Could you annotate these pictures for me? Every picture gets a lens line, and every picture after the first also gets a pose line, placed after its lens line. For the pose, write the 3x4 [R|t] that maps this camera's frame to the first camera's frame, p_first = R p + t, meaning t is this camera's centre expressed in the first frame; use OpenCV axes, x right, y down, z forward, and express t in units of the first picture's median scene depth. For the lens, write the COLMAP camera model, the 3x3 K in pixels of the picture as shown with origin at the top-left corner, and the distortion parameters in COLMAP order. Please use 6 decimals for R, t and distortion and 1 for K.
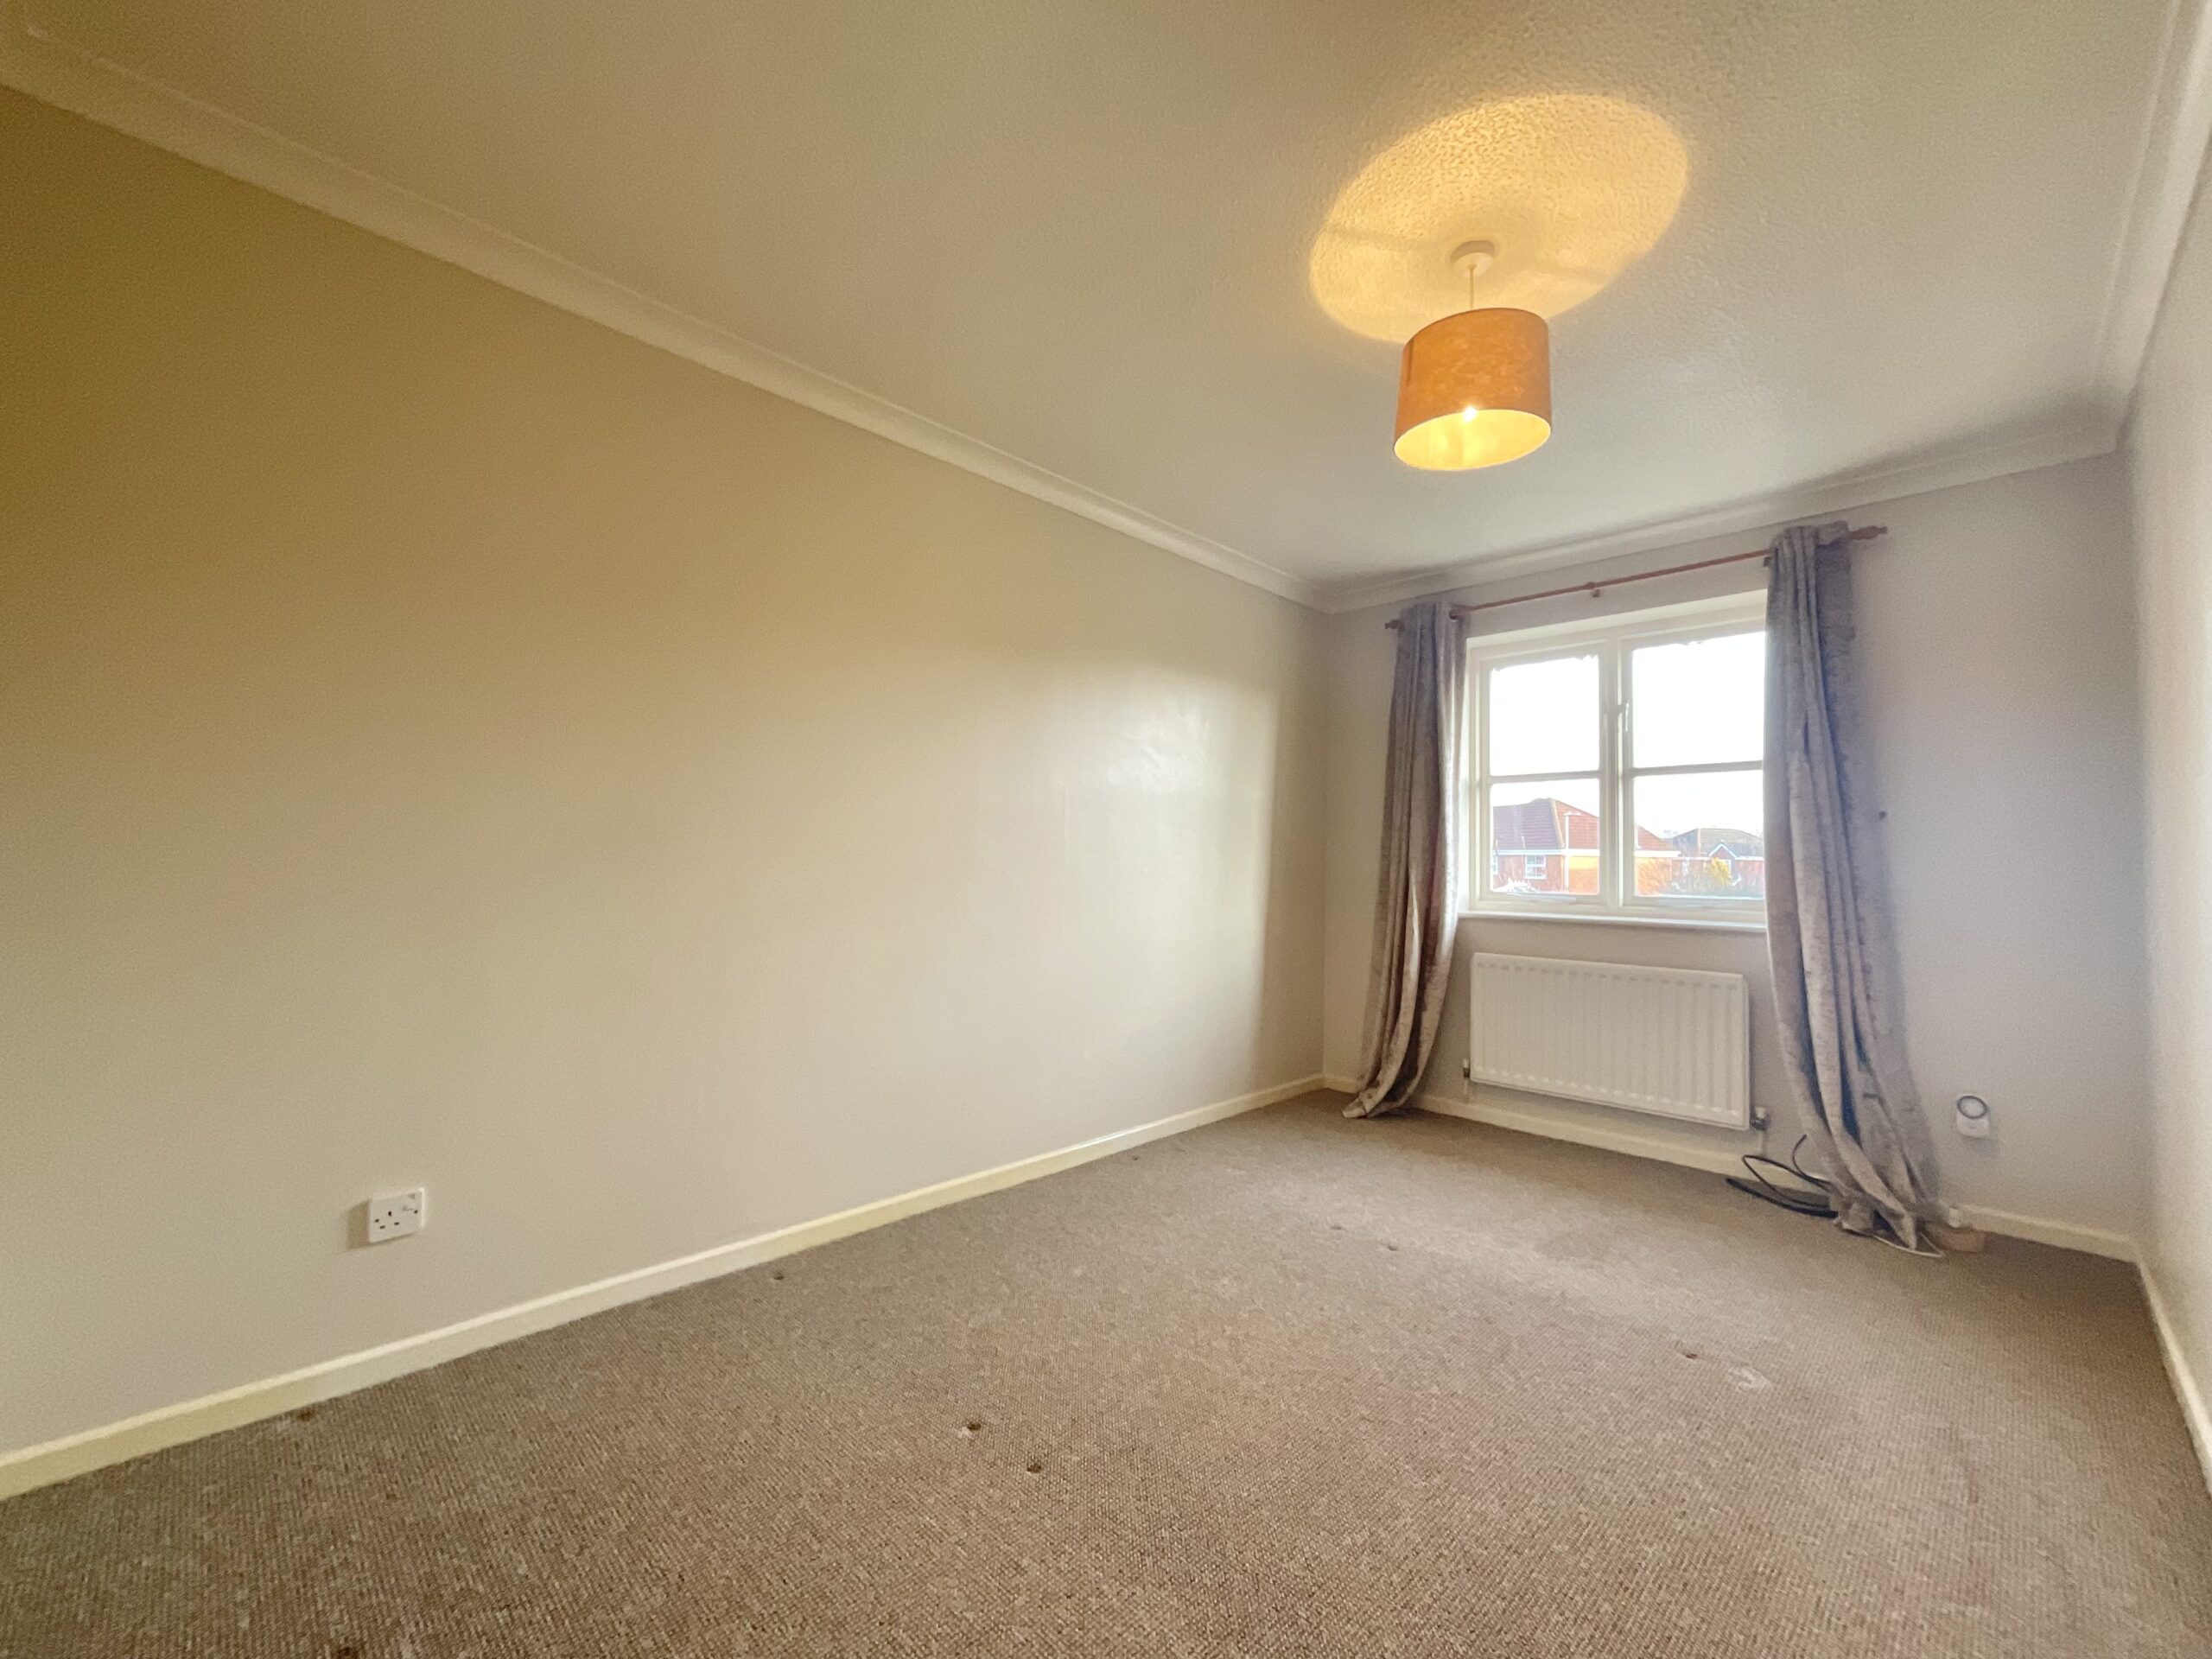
lens RADIAL K [[897.8, 0, 1097.3], [0, 897.8, 838.4], [0, 0, 1]] dist [-0.001005, -0.002283]
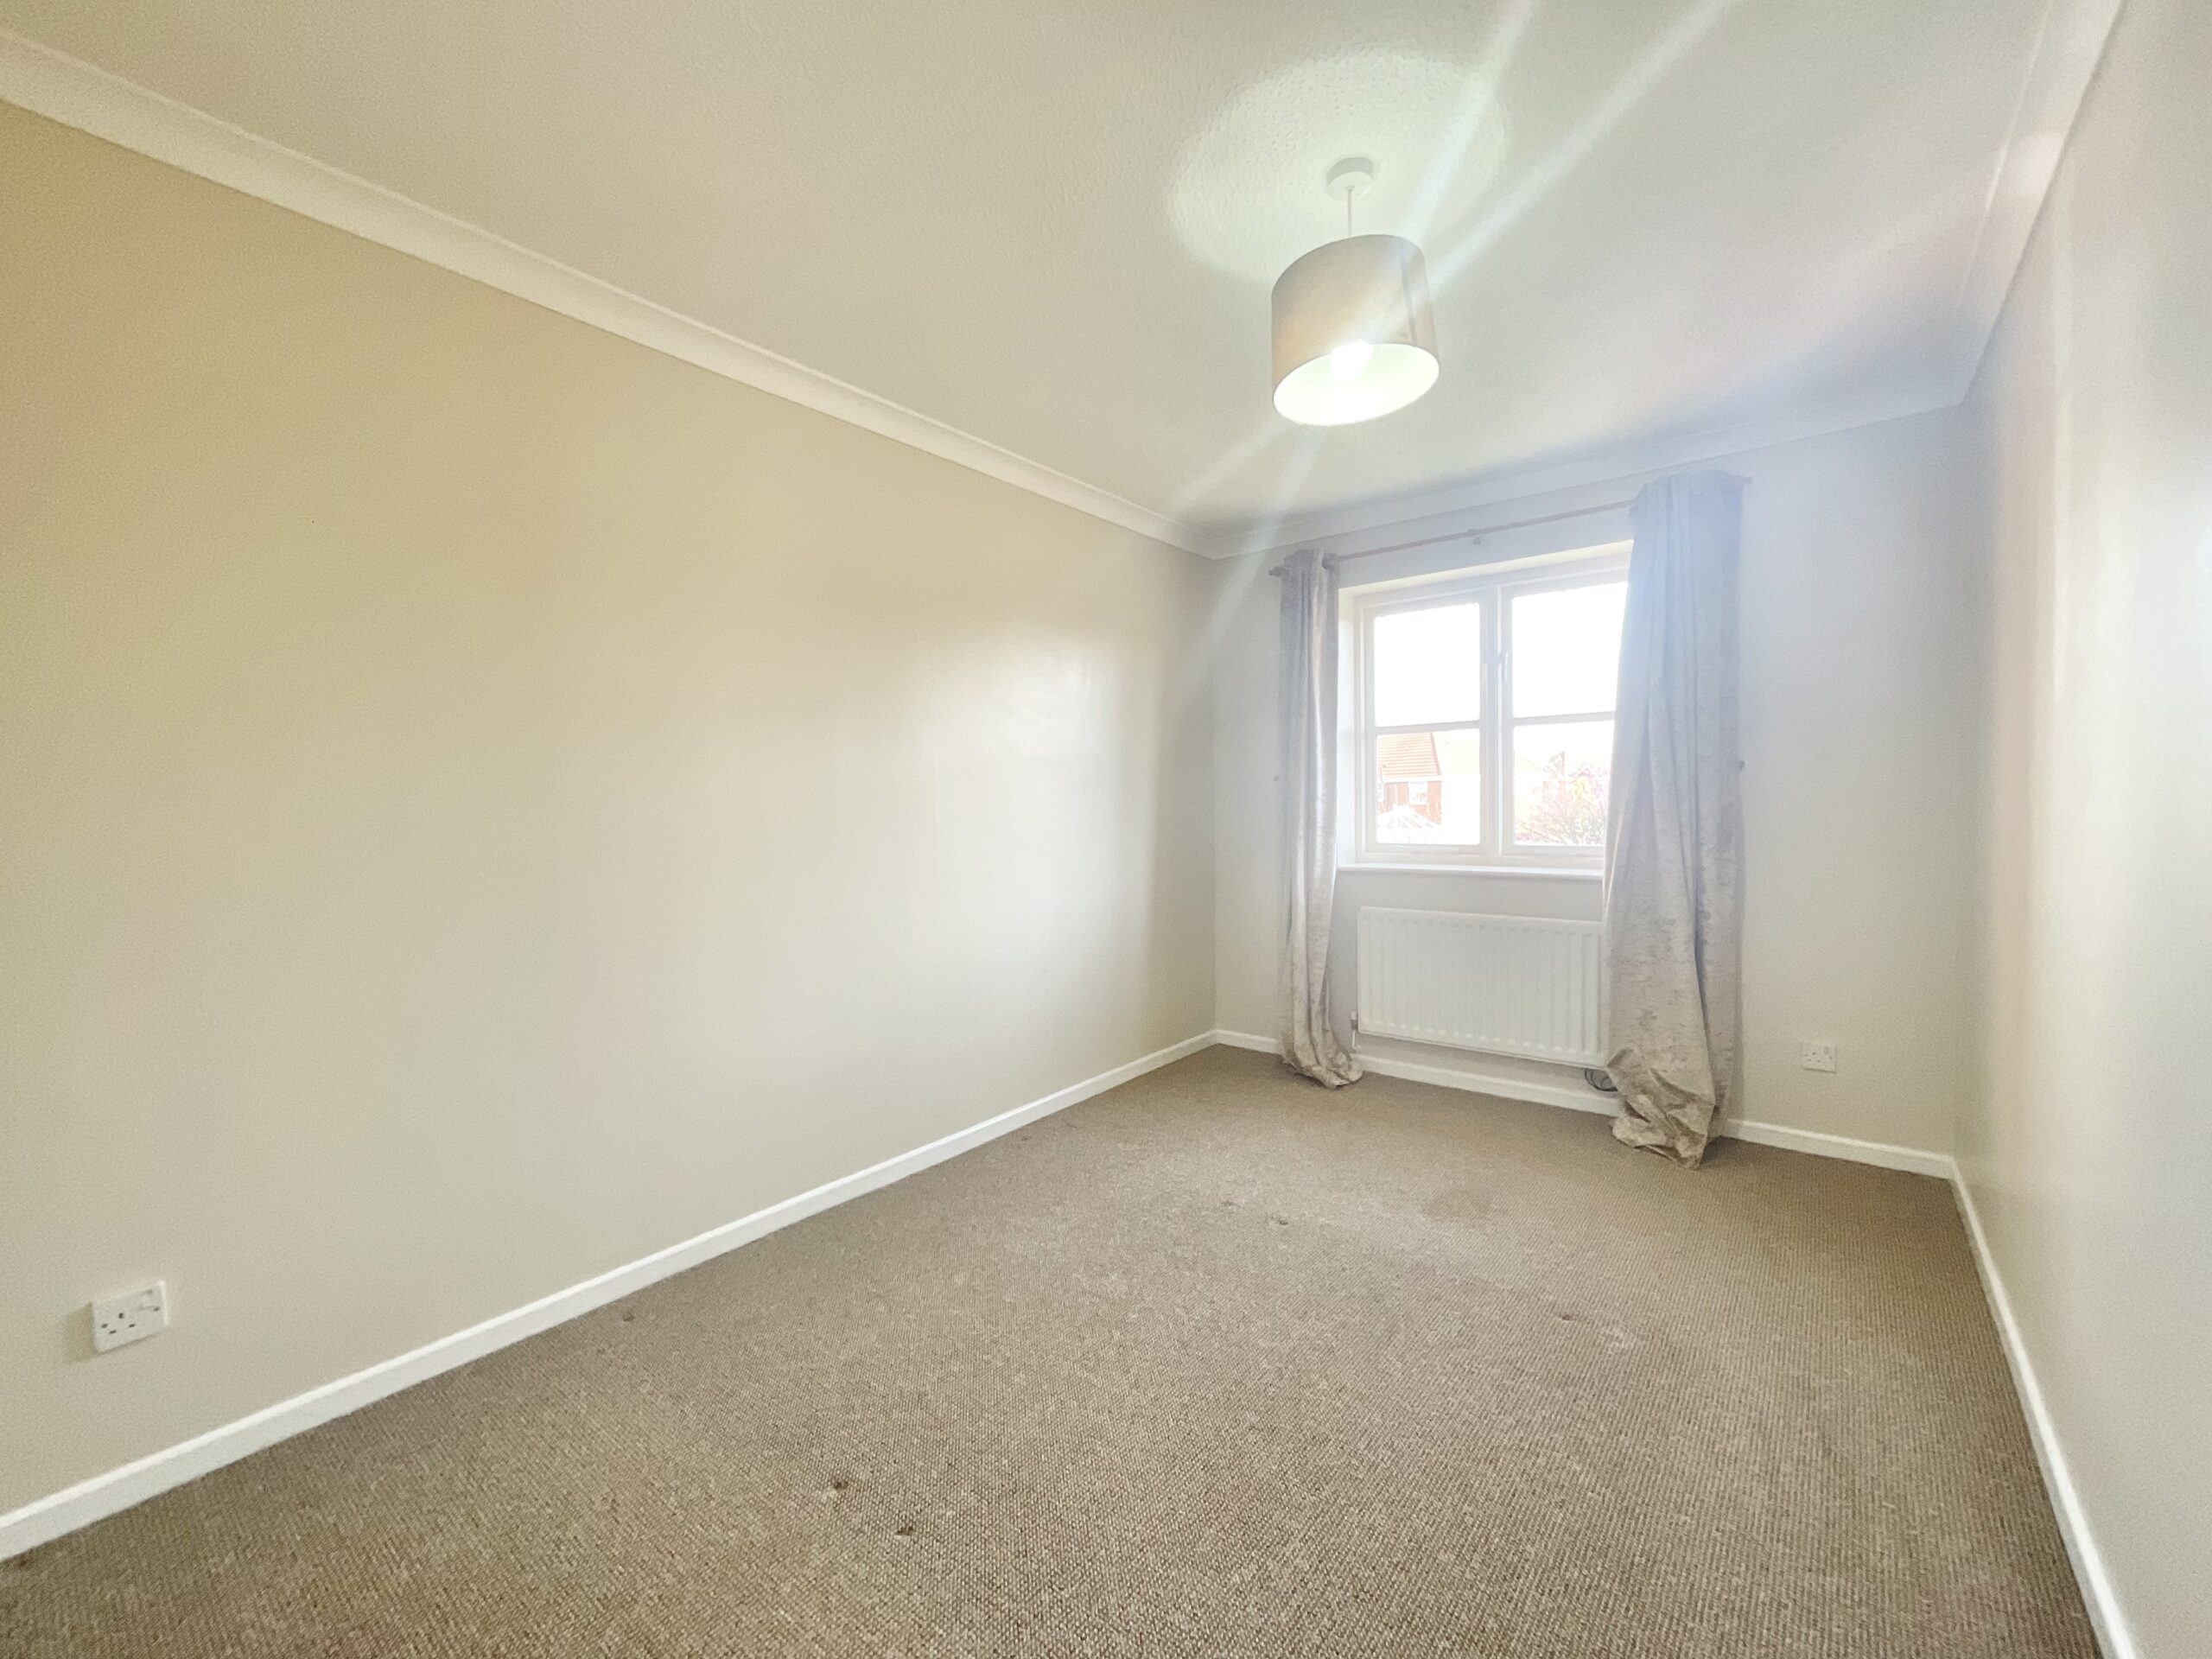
lens RADIAL K [[897.8, 0, 1098.3], [0, 897.8, 832.2], [0, 0, 1]] dist [-0.001005, -0.002283]
pose [[0.993286, -0.036176, 0.109883, 0.046265], [0.028481, 0.997083, 0.070805, -0.066474], [-0.112124, -0.067200, 0.991419, 0.097058]]
